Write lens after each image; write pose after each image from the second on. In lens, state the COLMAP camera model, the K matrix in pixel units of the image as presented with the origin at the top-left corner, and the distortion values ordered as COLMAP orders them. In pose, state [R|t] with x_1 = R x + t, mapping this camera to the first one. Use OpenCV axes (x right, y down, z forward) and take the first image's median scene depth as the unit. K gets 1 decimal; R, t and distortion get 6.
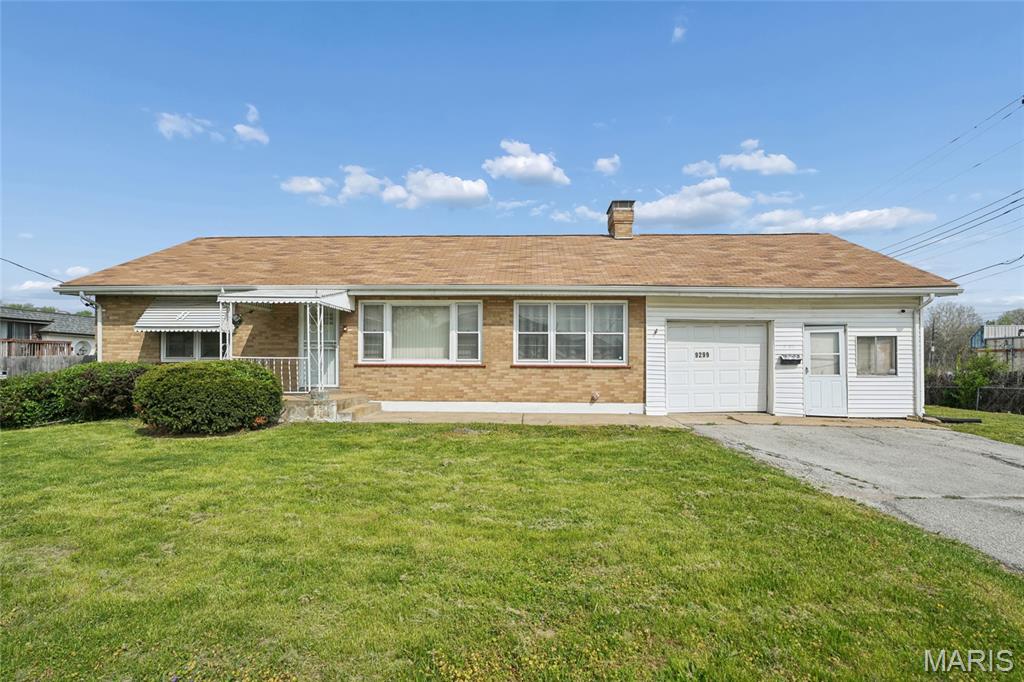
lens RADIAL K [[493.0, 0, 511.9], [0, 493.0, 367.6], [0, 0, 1]] dist [-0.001920, -0.000132]
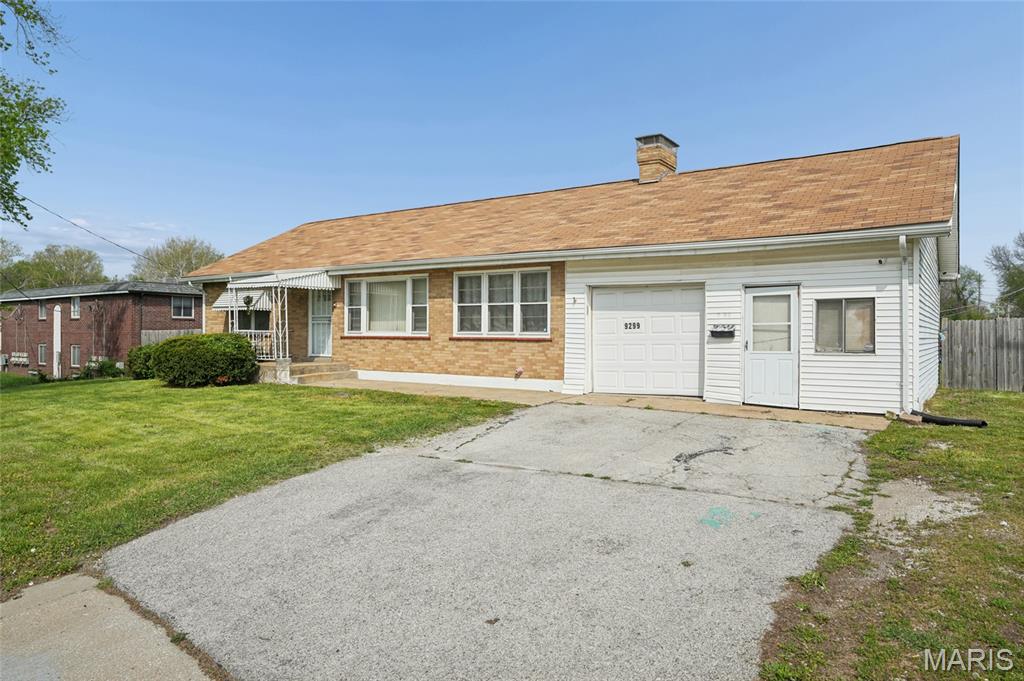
lens RADIAL K [[662.5, 0, 512.0], [0, 662.5, 340.5], [0, 0, 1]] dist [0.004084, 0.000089]
pose [[0.851739, 0.004929, -0.523944, 0.813524], [-0.004836, 0.999987, 0.001546, -0.001425], [0.523944, 0.001217, 0.851752, -0.076479]]
